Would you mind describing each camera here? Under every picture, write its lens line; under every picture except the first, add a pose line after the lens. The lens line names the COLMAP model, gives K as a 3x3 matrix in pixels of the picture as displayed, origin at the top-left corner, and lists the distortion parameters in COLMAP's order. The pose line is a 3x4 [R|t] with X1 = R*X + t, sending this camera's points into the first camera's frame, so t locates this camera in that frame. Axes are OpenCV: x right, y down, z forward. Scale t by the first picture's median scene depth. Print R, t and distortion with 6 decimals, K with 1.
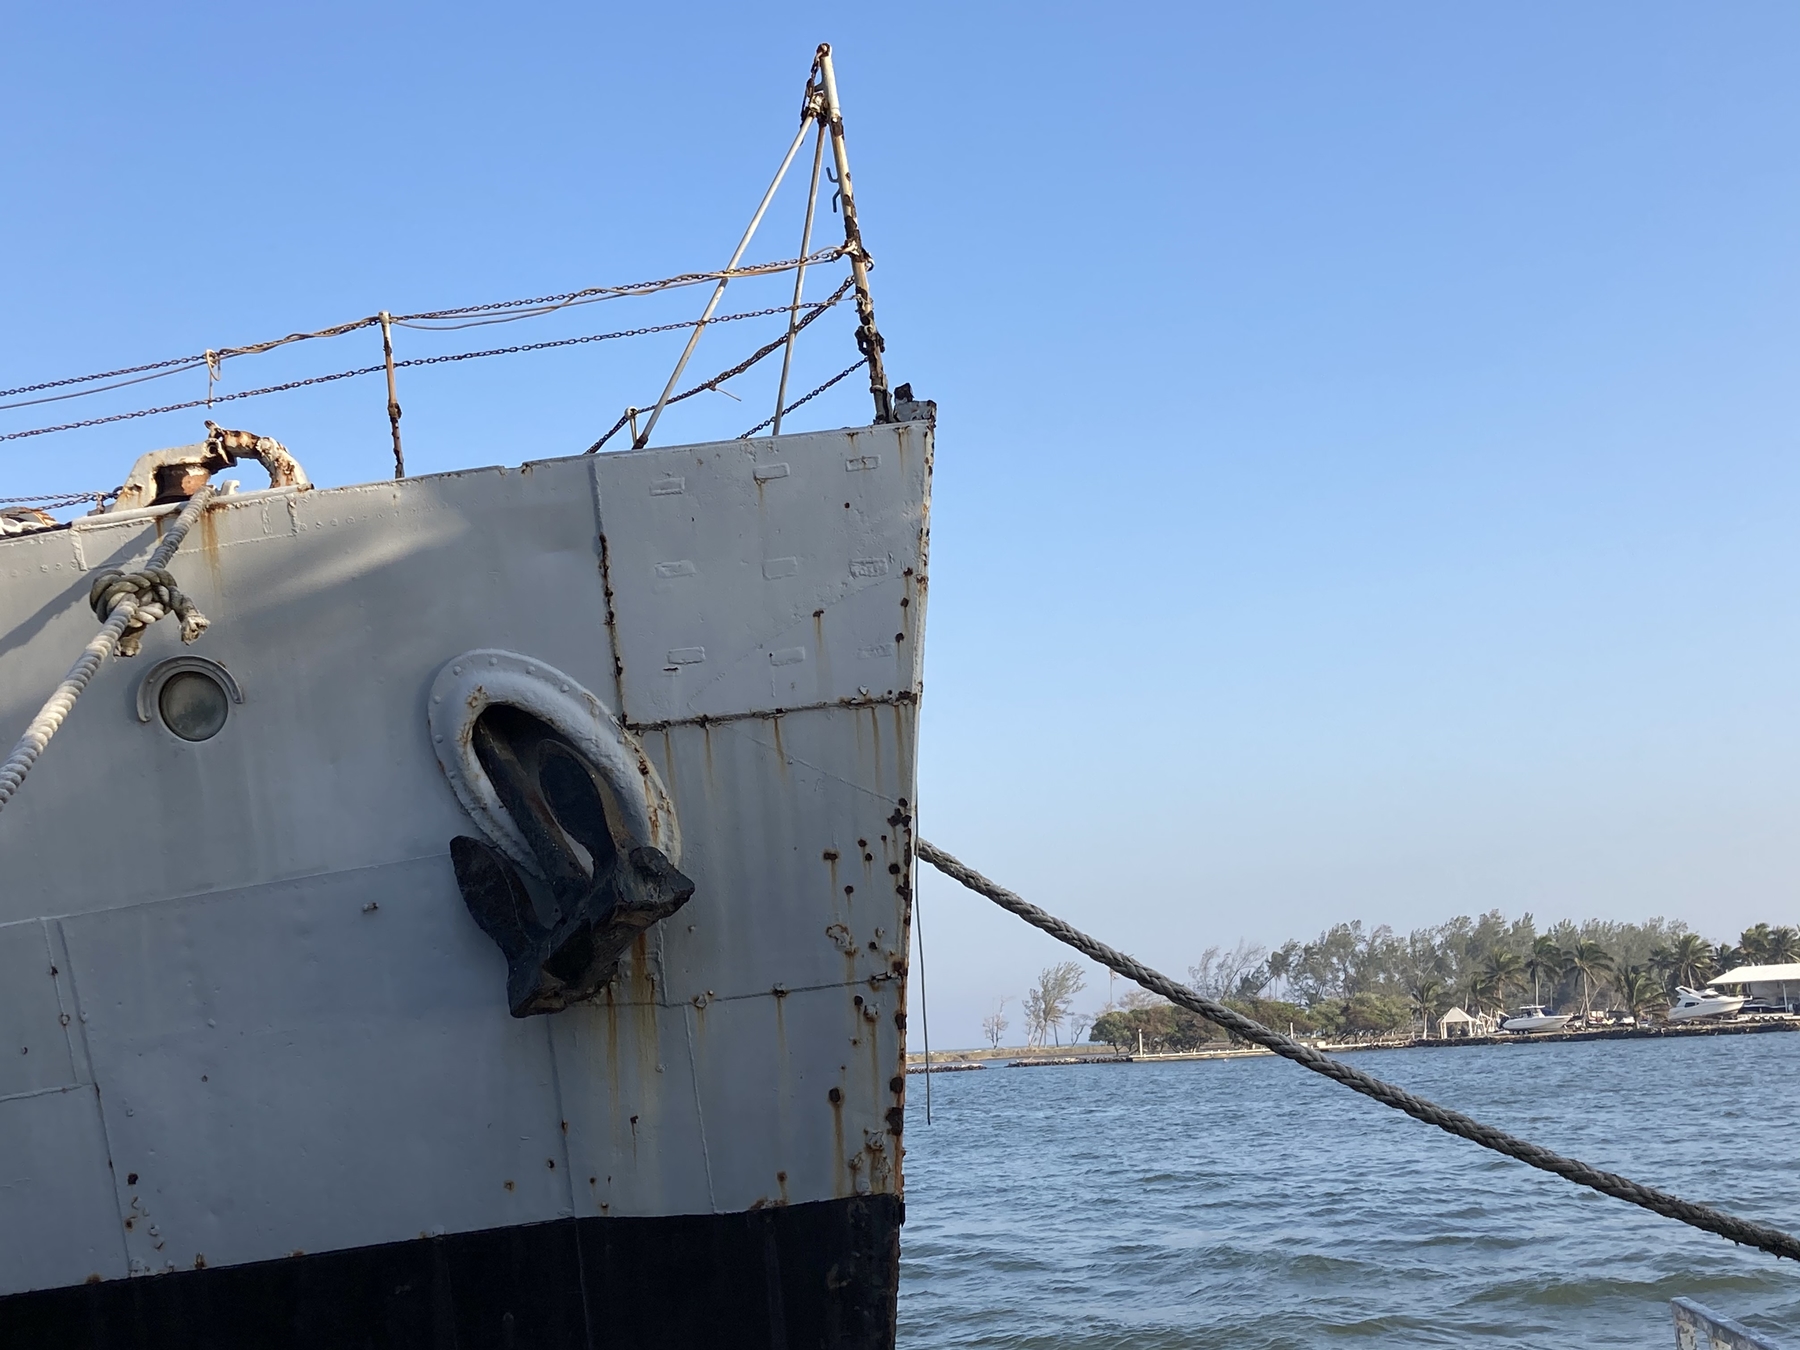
lens RADIAL K [[2246.5, 0, 900.0], [0, 2246.5, 675.0], [0, 0, 1]] dist [0.210918, -0.741961]
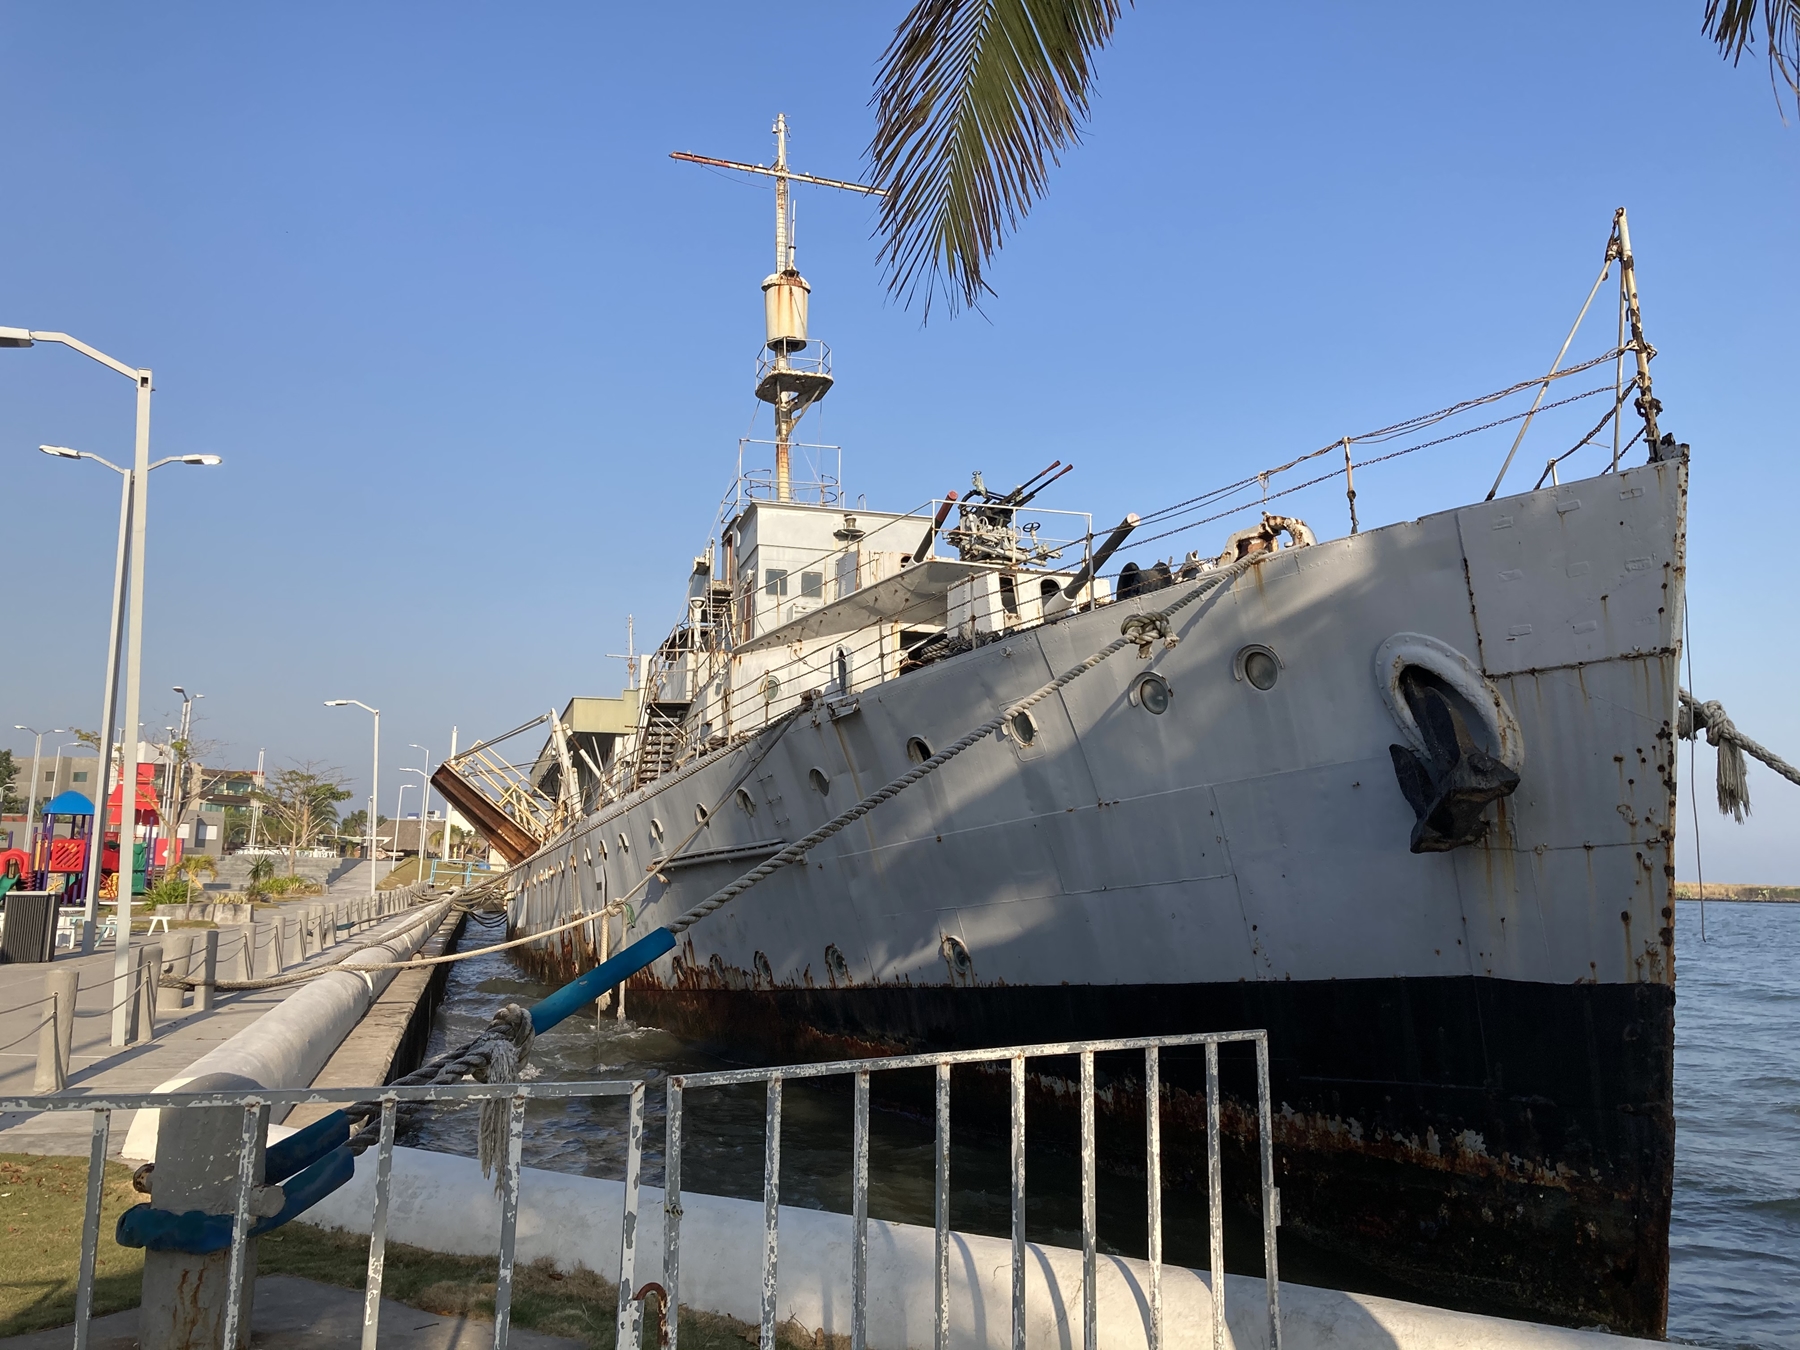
lens RADIAL K [[1476.5, 0, 900.0], [0, 1476.5, 675.0], [0, 0, 1]] dist [-0.004946, 0.002283]
pose [[0.697628, -0.031611, -0.715763, 0.336182], [0.067548, 0.997478, 0.021784, -0.028853], [0.713269, -0.063545, 0.698004, -0.024837]]
